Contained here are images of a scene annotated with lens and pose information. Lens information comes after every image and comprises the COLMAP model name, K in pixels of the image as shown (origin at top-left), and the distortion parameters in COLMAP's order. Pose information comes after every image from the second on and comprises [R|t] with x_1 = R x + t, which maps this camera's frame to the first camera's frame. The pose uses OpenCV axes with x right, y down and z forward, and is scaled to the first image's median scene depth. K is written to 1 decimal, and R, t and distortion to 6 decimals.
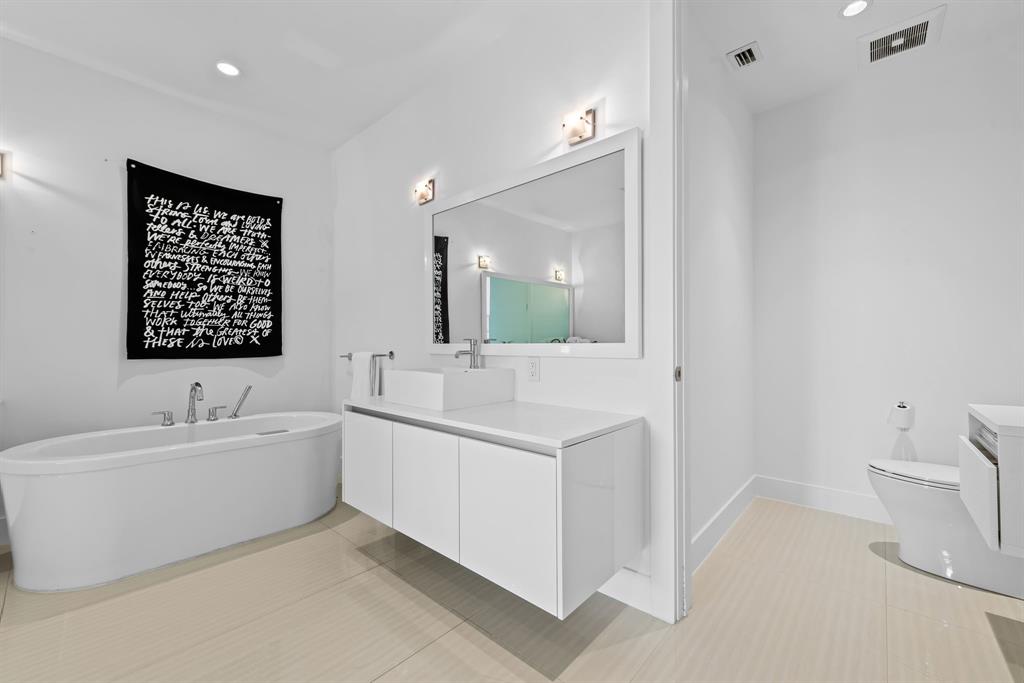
lens RADIAL K [[414.6, 0, 500.5], [0, 414.6, 340.4], [0, 0, 1]] dist [0.001668, 0.000160]
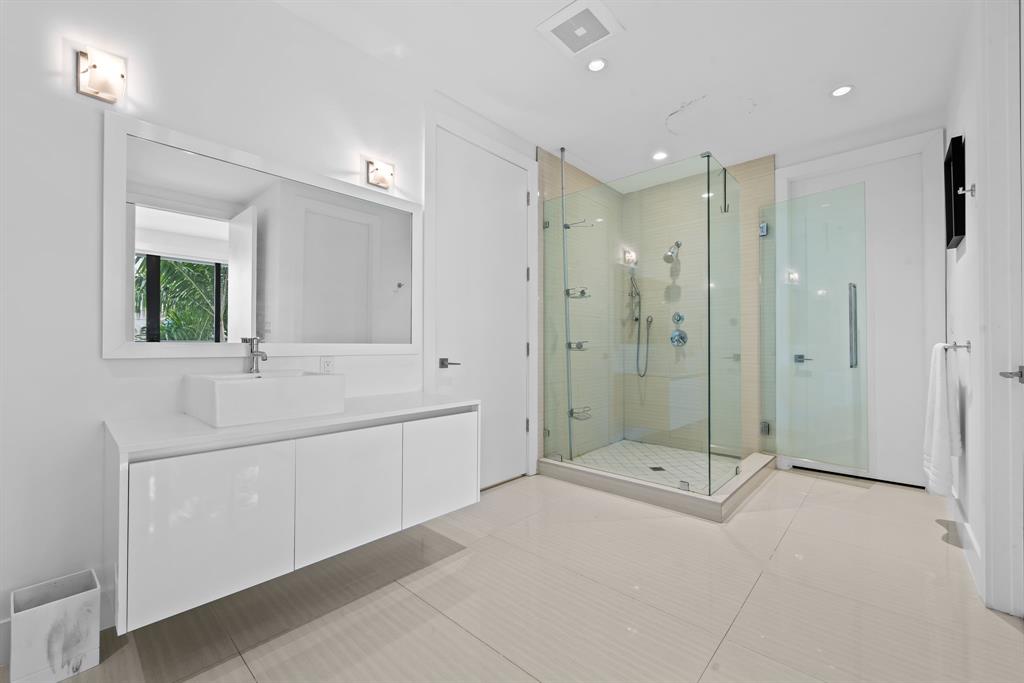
lens RADIAL K [[414.6, 0, 500.5], [0, 414.6, 340.4], [0, 0, 1]] dist [0.001668, 0.000160]
pose [[0.017310, 0.009337, 0.999807, -1.102871], [-0.013963, 0.999861, -0.009096, 0.002908], [-0.999753, -0.013803, 0.017438, 0.606527]]
